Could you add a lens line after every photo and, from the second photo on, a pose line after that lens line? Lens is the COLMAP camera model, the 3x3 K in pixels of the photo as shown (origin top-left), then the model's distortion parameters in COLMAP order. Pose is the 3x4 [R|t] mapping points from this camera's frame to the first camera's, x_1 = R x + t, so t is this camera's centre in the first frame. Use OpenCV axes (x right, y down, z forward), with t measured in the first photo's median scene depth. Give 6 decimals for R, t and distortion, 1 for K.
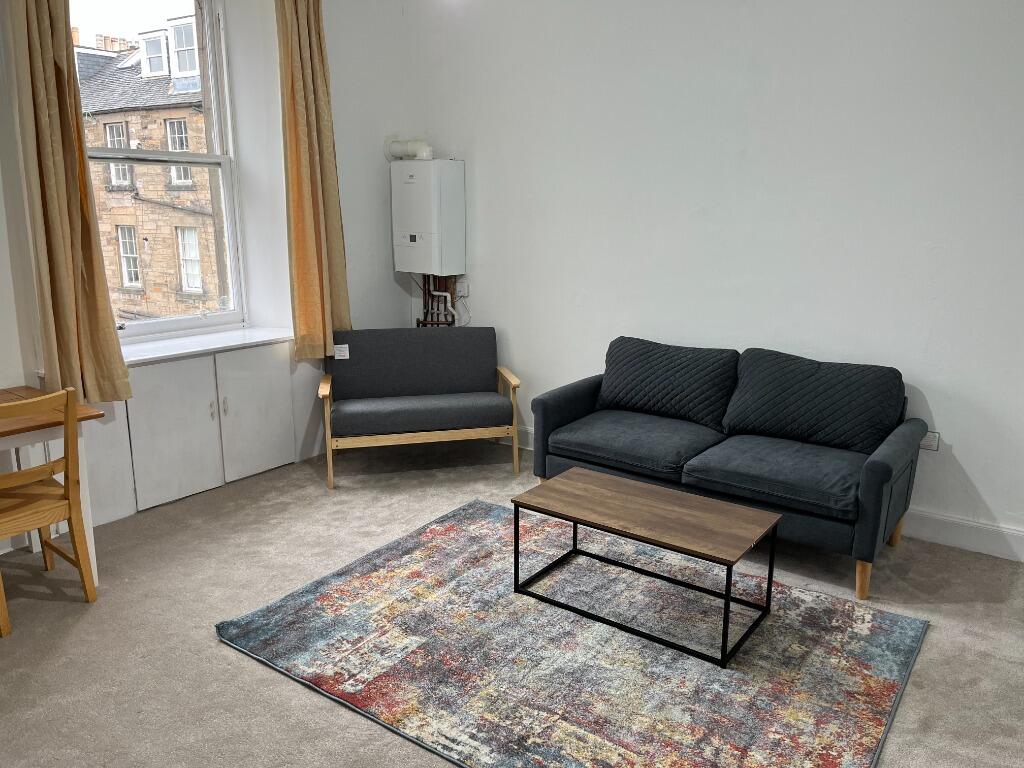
lens RADIAL K [[772.4, 0, 518.6], [0, 772.4, 383.0], [0, 0, 1]] dist [0.034068, -0.002135]
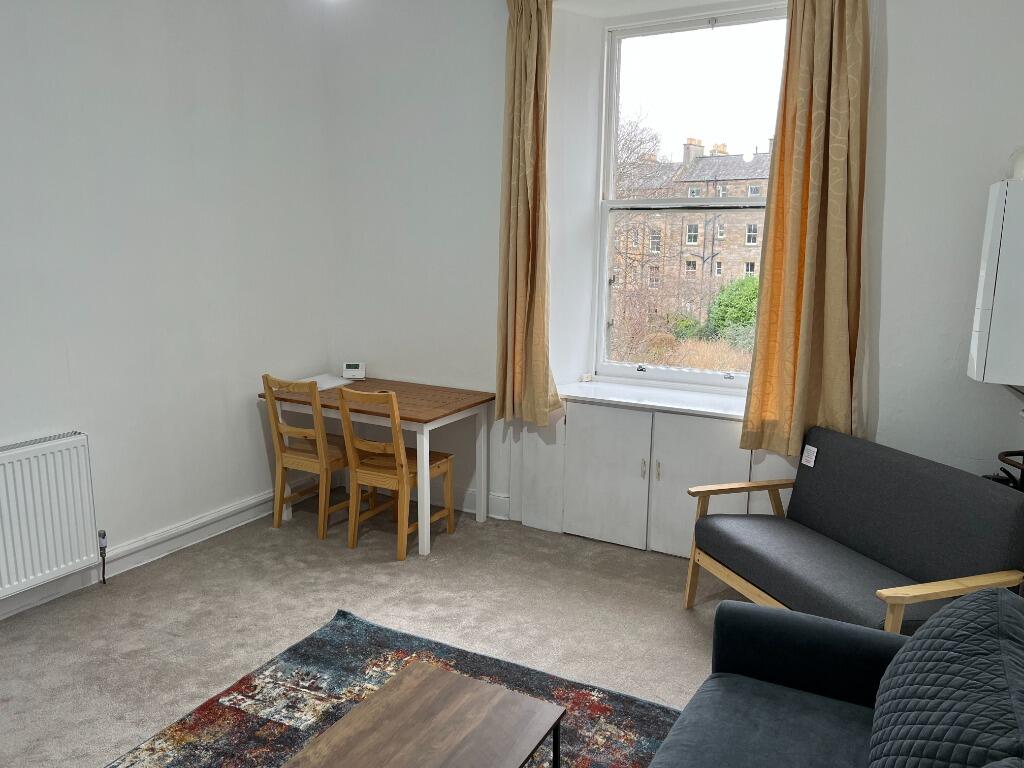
lens RADIAL K [[772.4, 0, 513.0], [0, 772.4, 381.5], [0, 0, 1]] dist [0.034068, -0.002135]
pose [[0.129391, 0.177604, -0.975559, 0.651376], [-0.235600, 0.961162, 0.143735, -0.221171], [0.963198, 0.211244, 0.166209, 0.896877]]
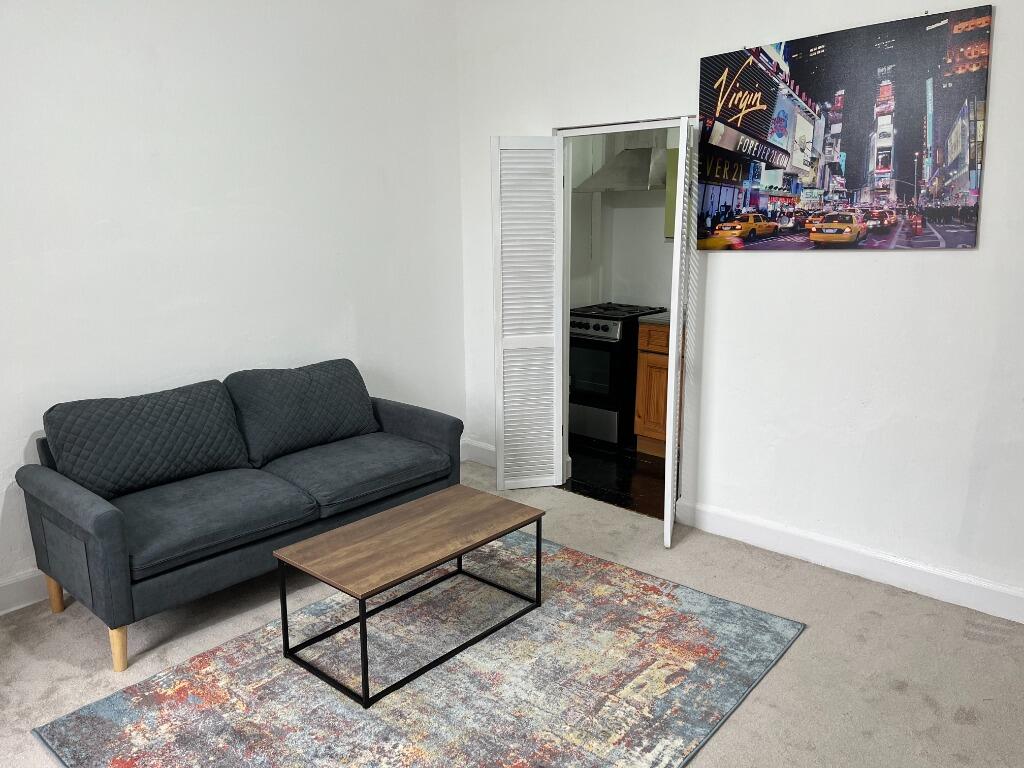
lens RADIAL K [[772.4, 0, 513.9], [0, 772.4, 383.8], [0, 0, 1]] dist [0.034068, -0.002135]
pose [[0.104129, -0.221191, 0.969655, -0.690655], [0.232868, 0.953277, 0.192448, -0.163935], [-0.966918, 0.205763, 0.150772, 0.676066]]
